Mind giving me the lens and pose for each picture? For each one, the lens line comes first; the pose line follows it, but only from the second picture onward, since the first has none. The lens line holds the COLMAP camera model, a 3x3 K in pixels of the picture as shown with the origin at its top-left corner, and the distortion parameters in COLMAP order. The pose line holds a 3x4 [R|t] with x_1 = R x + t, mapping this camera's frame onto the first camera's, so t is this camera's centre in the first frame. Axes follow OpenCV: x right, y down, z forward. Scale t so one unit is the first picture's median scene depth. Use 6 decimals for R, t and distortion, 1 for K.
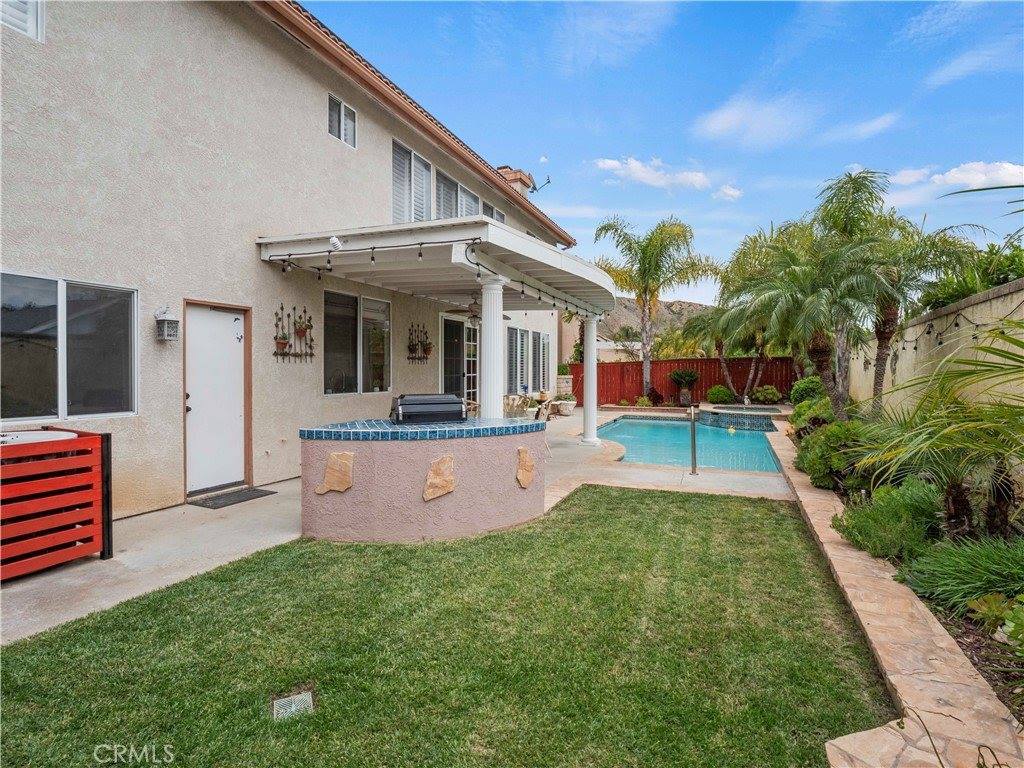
lens RADIAL K [[503.2, 0, 512.4], [0, 503.2, 380.9], [0, 0, 1]] dist [0.000655, 0.000003]
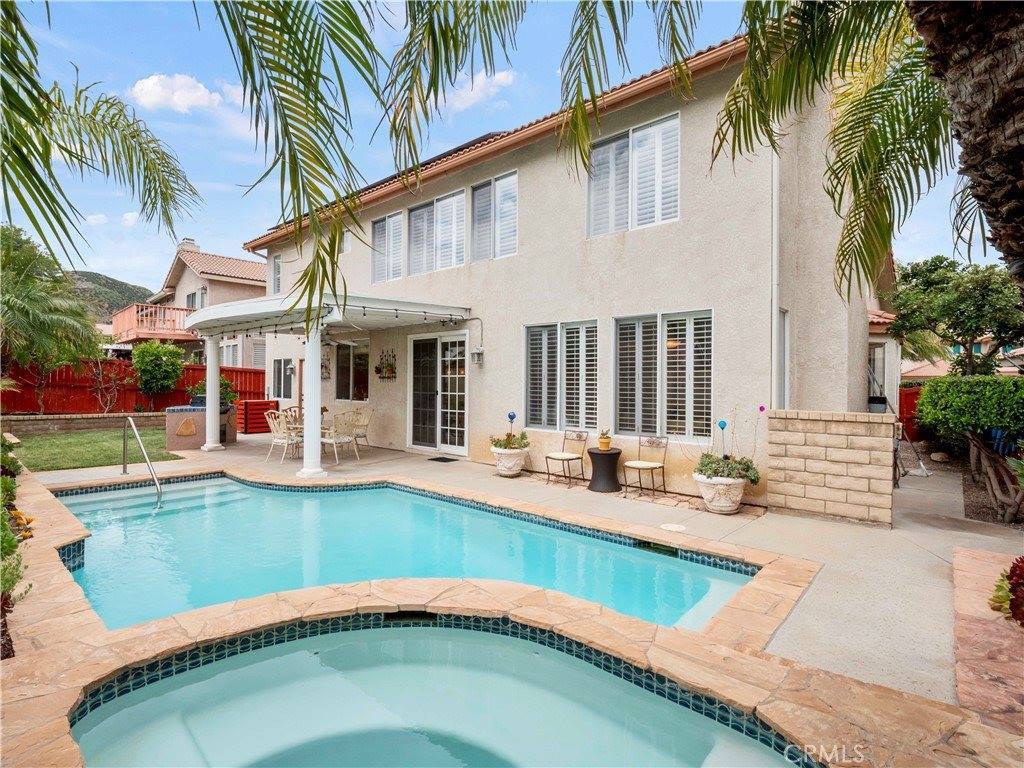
lens RADIAL K [[503.2, 0, 512.4], [0, 503.2, 380.9], [0, 0, 1]] dist [0.000655, 0.000003]
pose [[-0.291867, 0.003976, -0.956451, 0.786726], [-0.022173, 0.999694, 0.010922, -0.048702], [0.956202, 0.024395, -0.291689, 1.421815]]
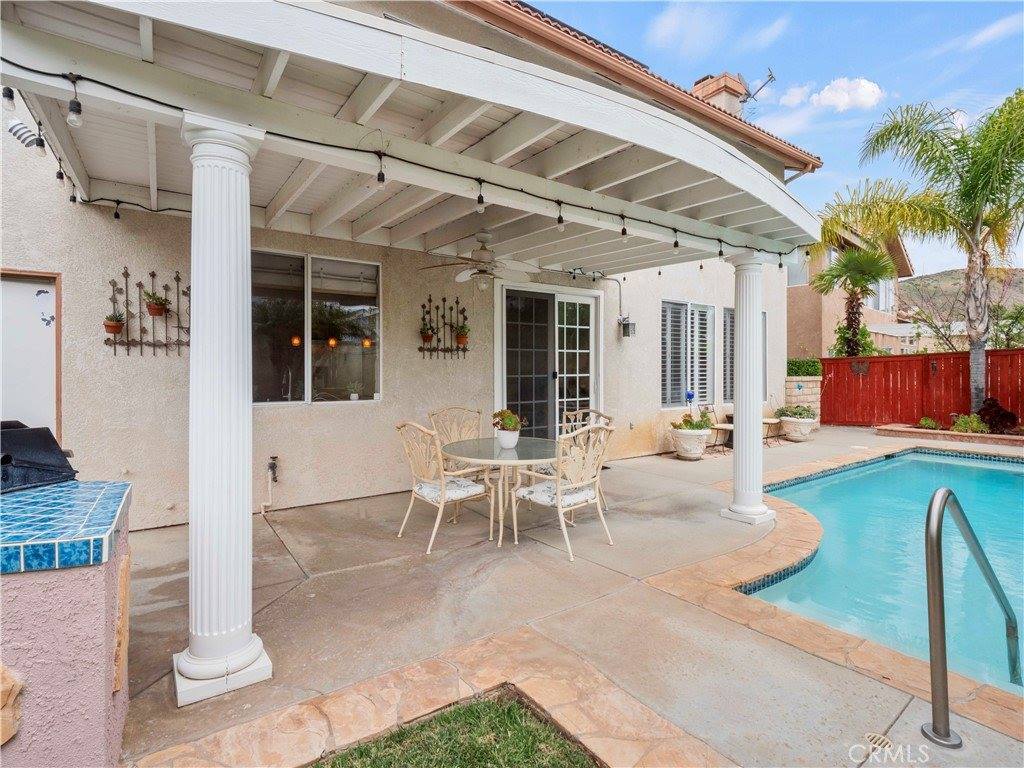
lens RADIAL K [[504.1, 0, 511.6], [0, 504.1, 374.9], [0, 0, 1]] dist [0.011901, 0.000084]
pose [[0.854435, 0.005072, -0.519534, 0.196080], [-0.010124, 0.999925, -0.006887, -0.006866], [0.519460, 0.011144, 0.854422, 0.411837]]
